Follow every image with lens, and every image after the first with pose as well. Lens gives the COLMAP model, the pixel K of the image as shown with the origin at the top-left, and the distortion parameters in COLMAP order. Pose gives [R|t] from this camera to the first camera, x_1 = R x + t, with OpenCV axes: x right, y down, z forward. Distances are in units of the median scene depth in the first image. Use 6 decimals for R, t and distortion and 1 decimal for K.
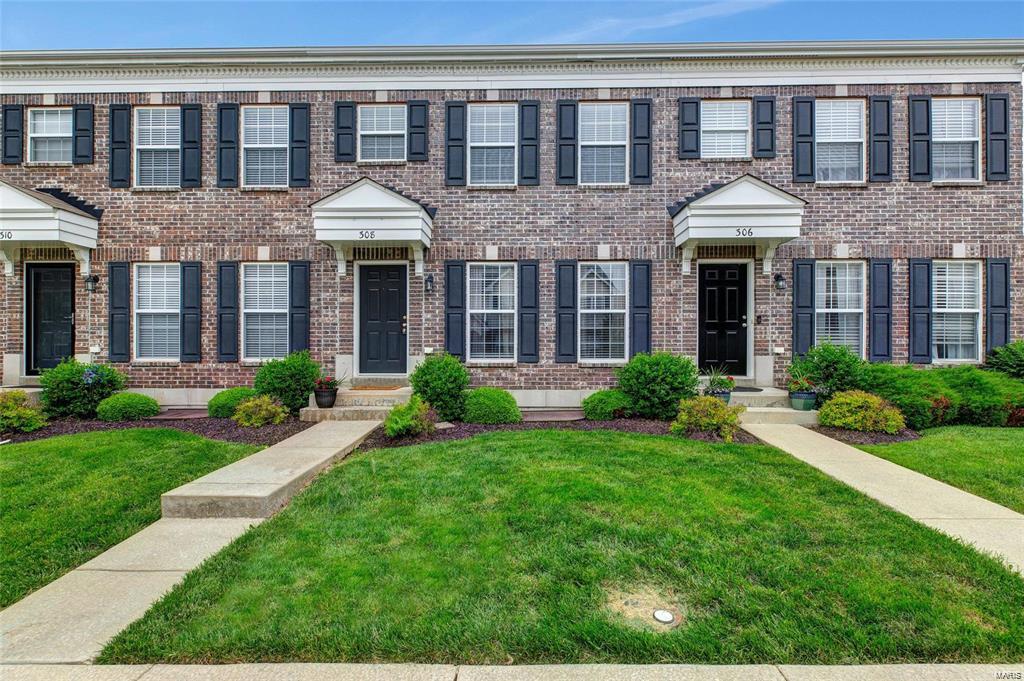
lens RADIAL K [[470.3, 0, 517.3], [0, 470.3, 339.8], [0, 0, 1]] dist [0.001903, 0.000284]
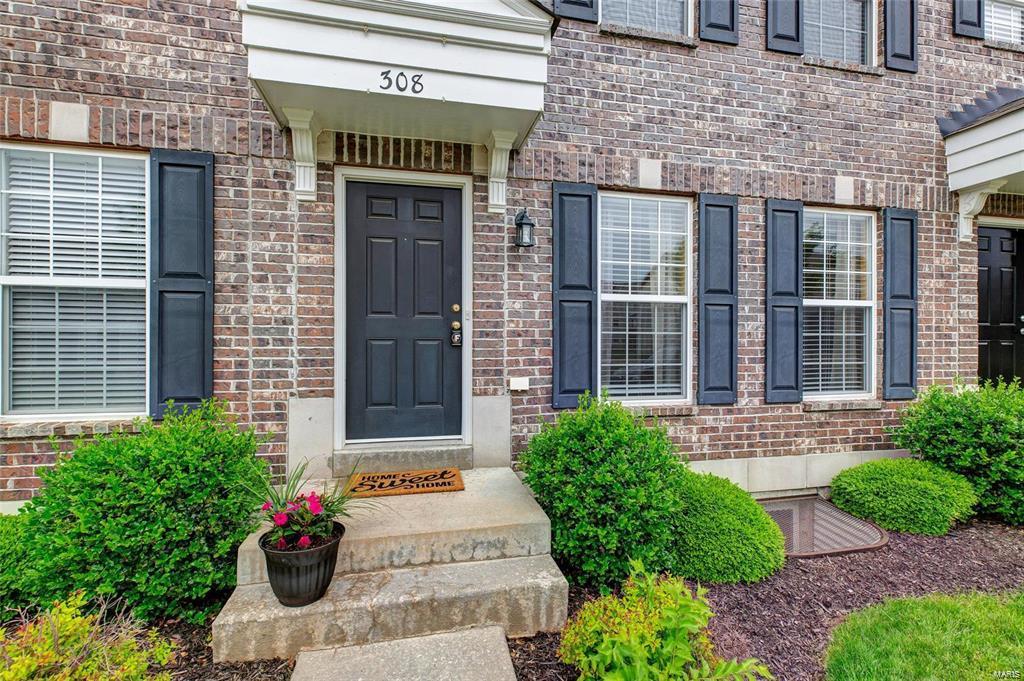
lens RADIAL K [[470.3, 0, 517.3], [0, 470.3, 339.8], [0, 0, 1]] dist [0.001903, 0.000284]
pose [[0.970855, 0.002872, 0.239649, -0.295062], [-0.004179, 0.999979, 0.004945, -0.020534], [-0.239630, -0.005803, 0.970847, 0.572135]]
